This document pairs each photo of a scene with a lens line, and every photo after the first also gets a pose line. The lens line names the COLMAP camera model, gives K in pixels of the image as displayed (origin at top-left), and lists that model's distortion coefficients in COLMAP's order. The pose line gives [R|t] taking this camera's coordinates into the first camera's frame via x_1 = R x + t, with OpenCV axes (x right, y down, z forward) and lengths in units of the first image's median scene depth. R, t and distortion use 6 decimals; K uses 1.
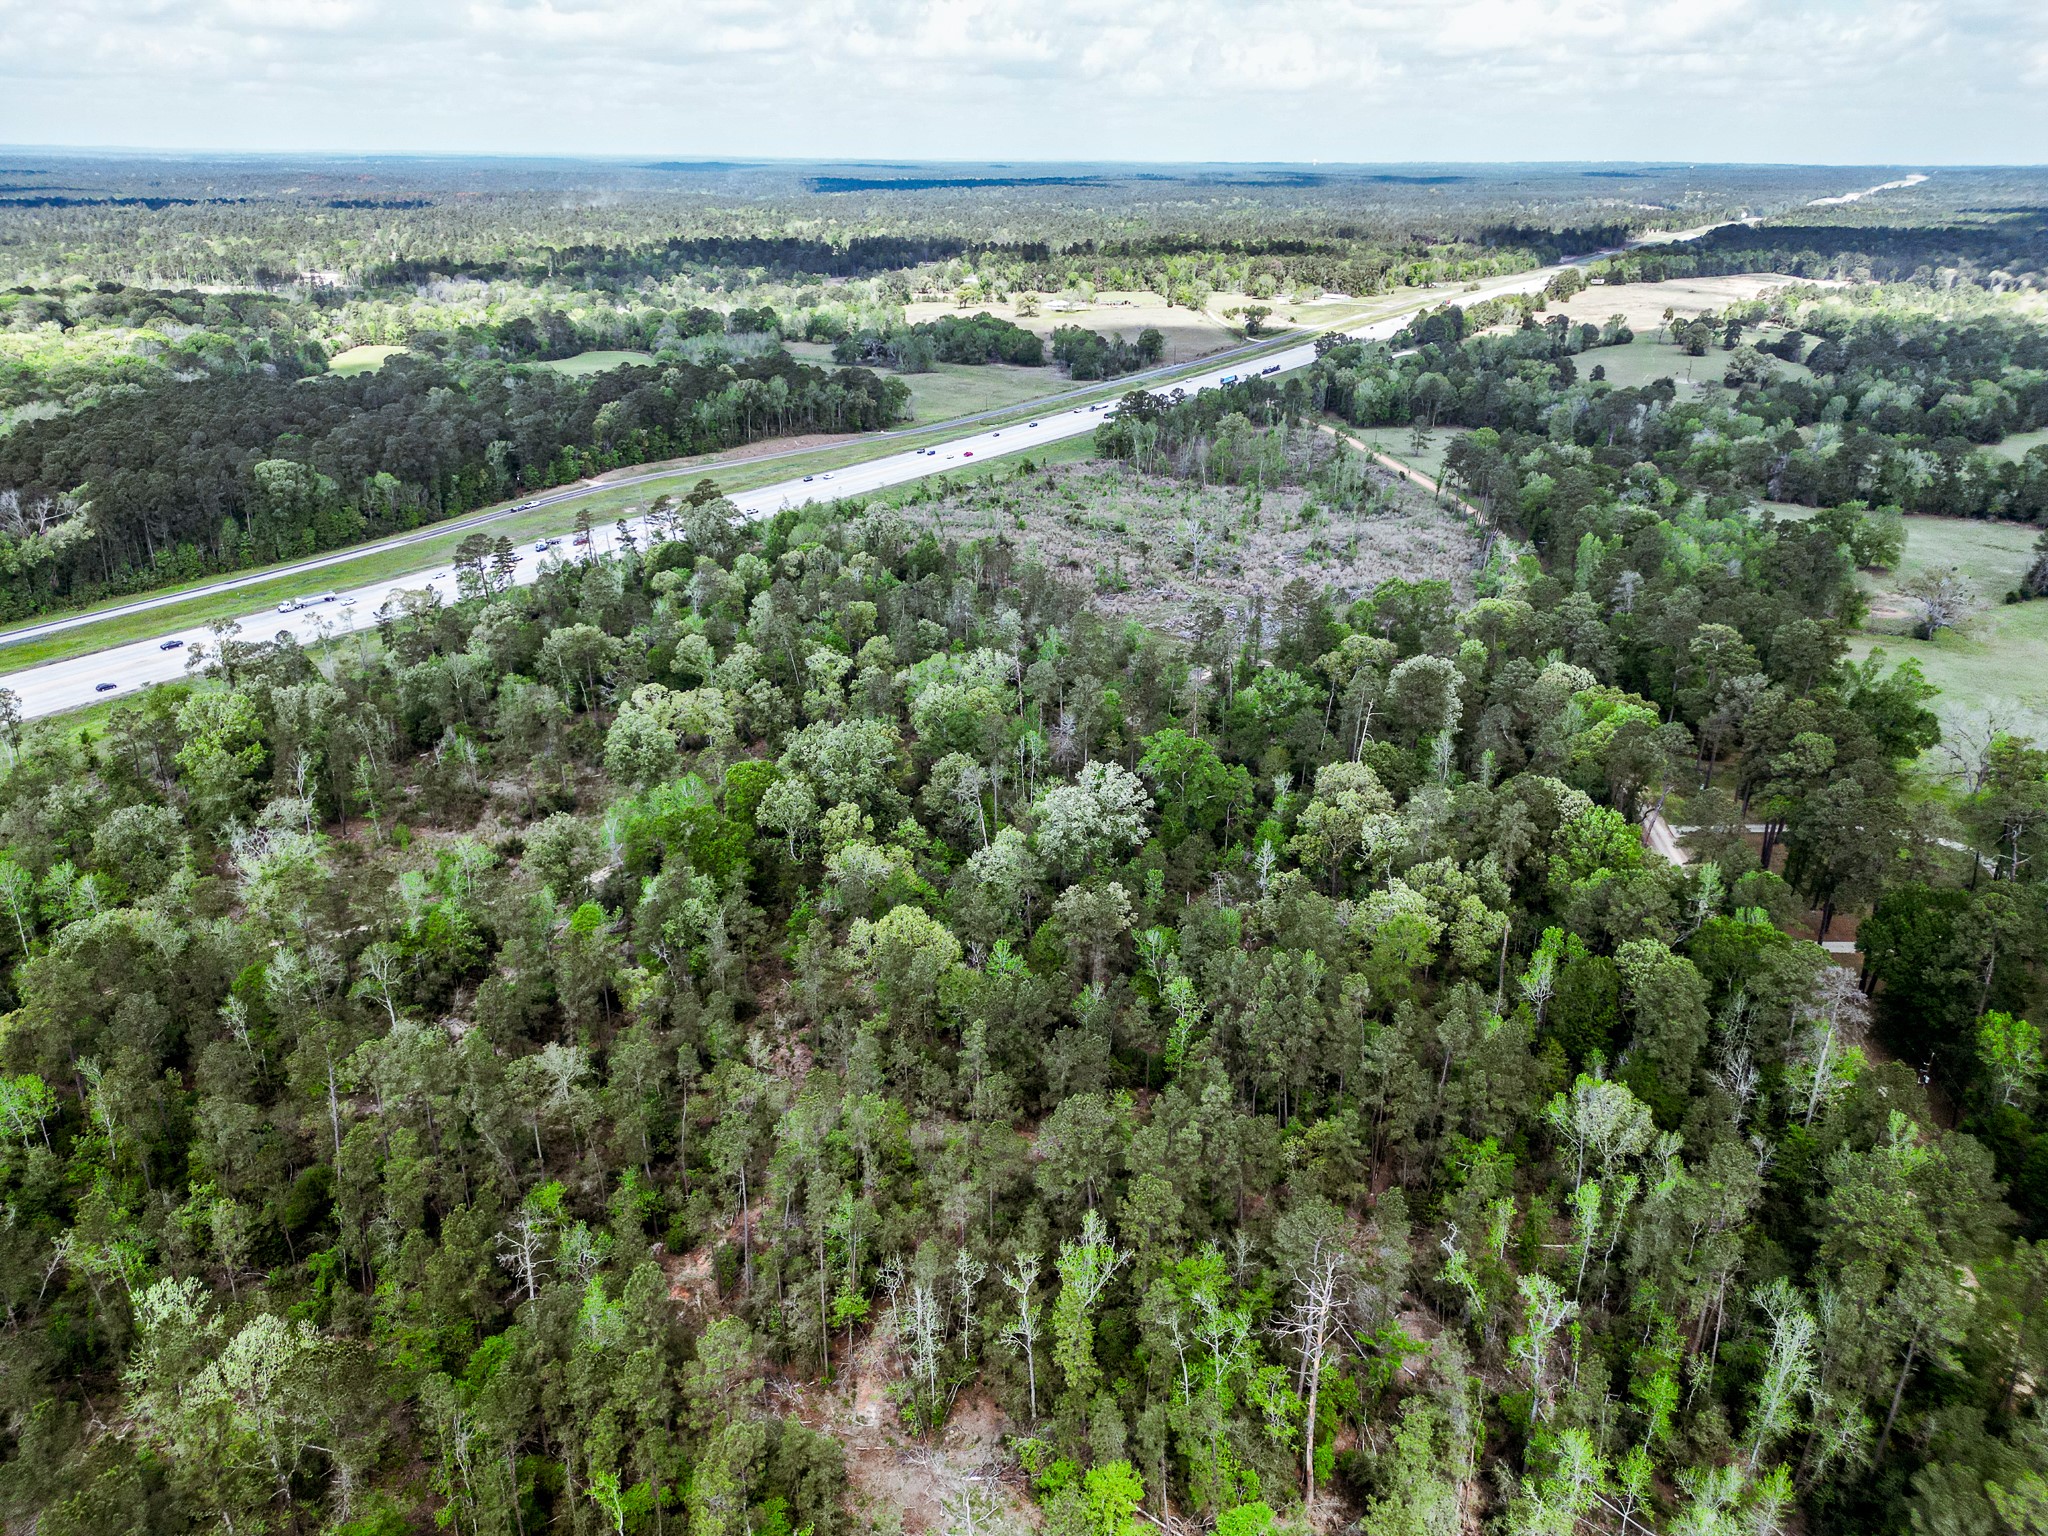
lens RADIAL K [[1443.9, 0, 1029.1], [0, 1443.9, 756.9], [0, 0, 1]] dist [0.078211, -0.080395]
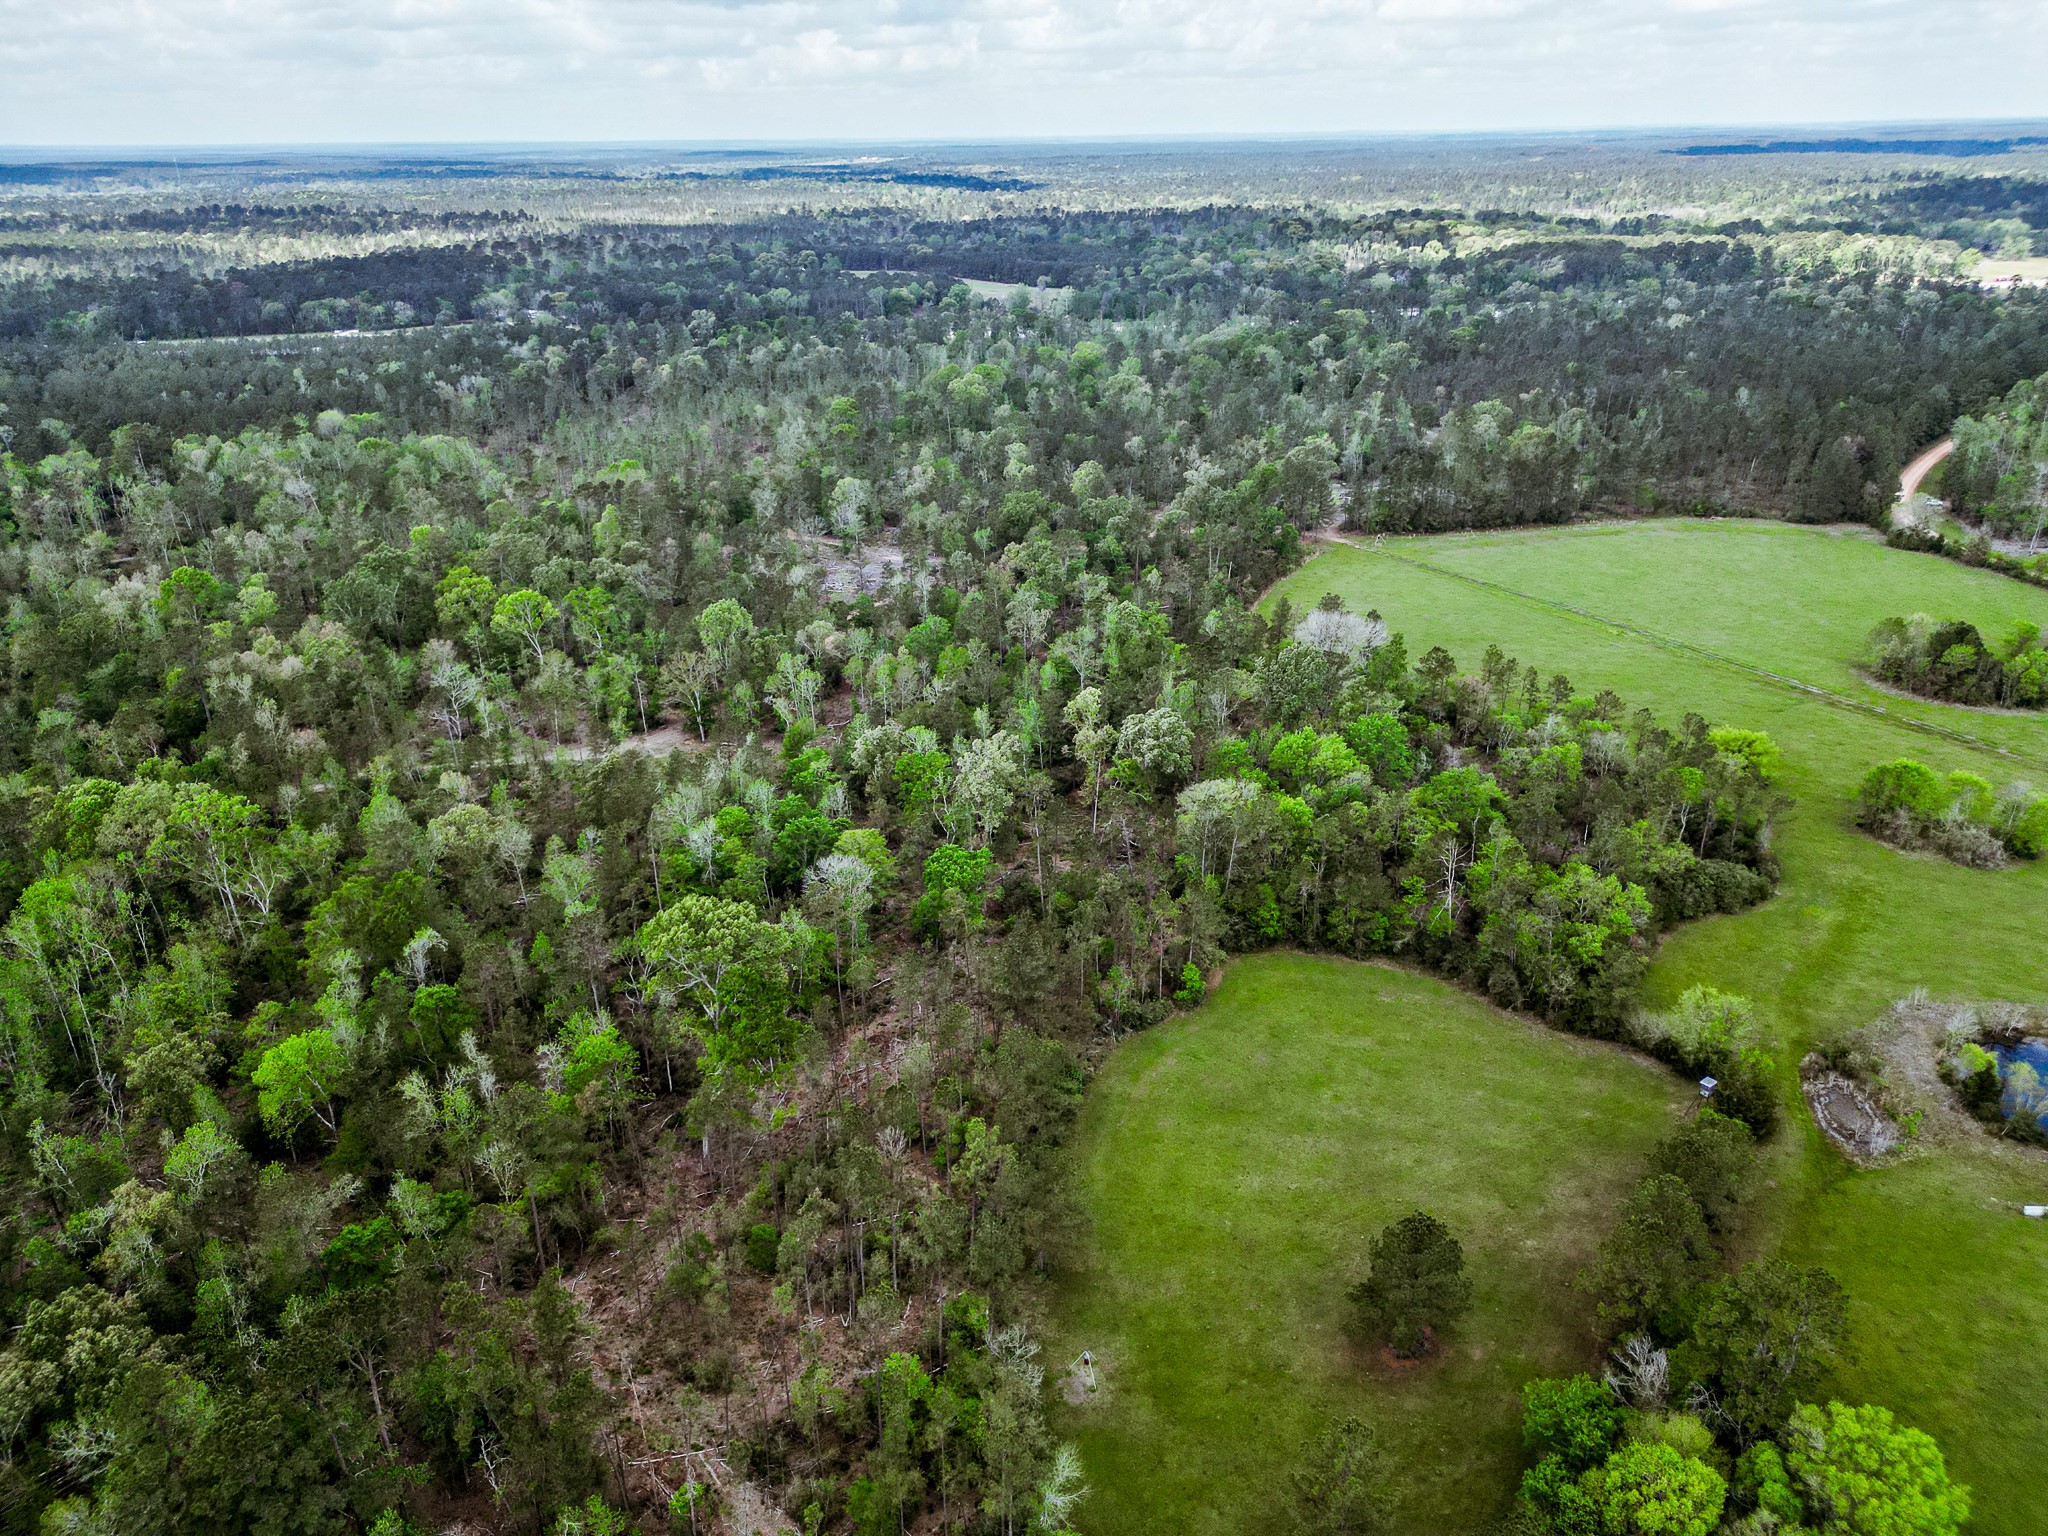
lens RADIAL K [[1434.7, 0, 1025.3], [0, 1434.7, 780.4], [0, 0, 1]] dist [0.066855, -0.050827]
pose [[0.752024, 0.255597, -0.607561, 0.376696], [-0.237194, 0.964944, 0.112352, 0.553868], [0.614979, 0.059618, 0.786287, -1.320230]]
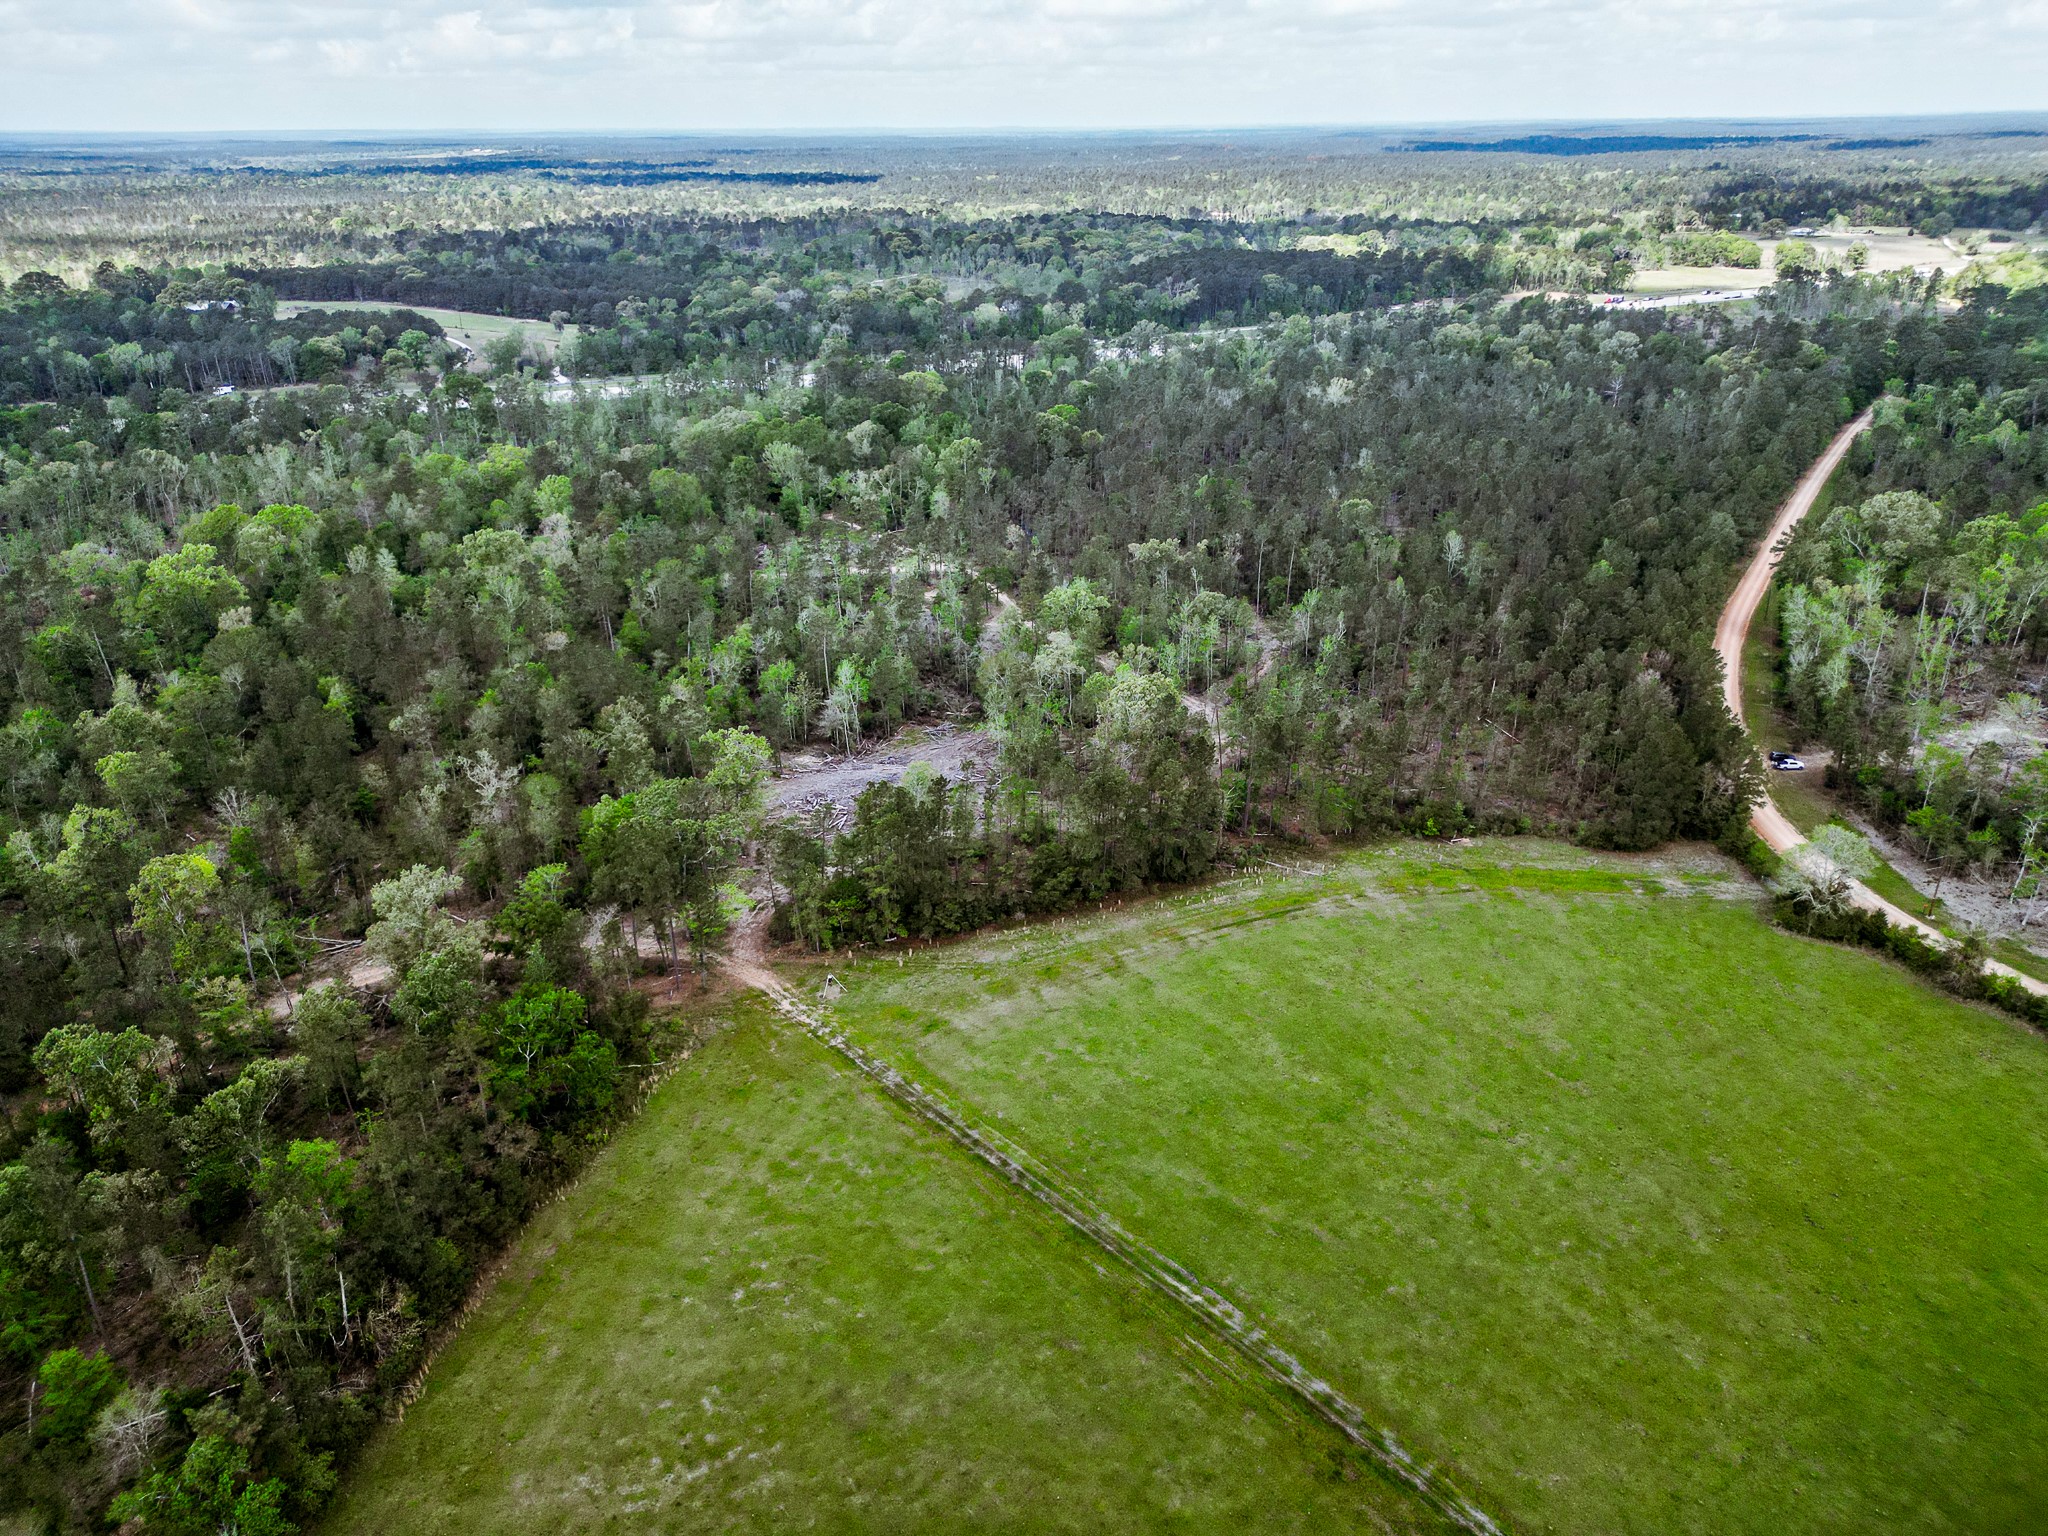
lens RADIAL K [[1434.7, 0, 1025.3], [0, 1434.7, 780.4], [0, 0, 1]] dist [0.066855, -0.050827]
pose [[0.874680, 0.187101, -0.447132, 0.200192], [-0.171535, 0.982283, 0.075476, 0.369238], [0.453332, 0.010682, 0.891278, -0.872390]]
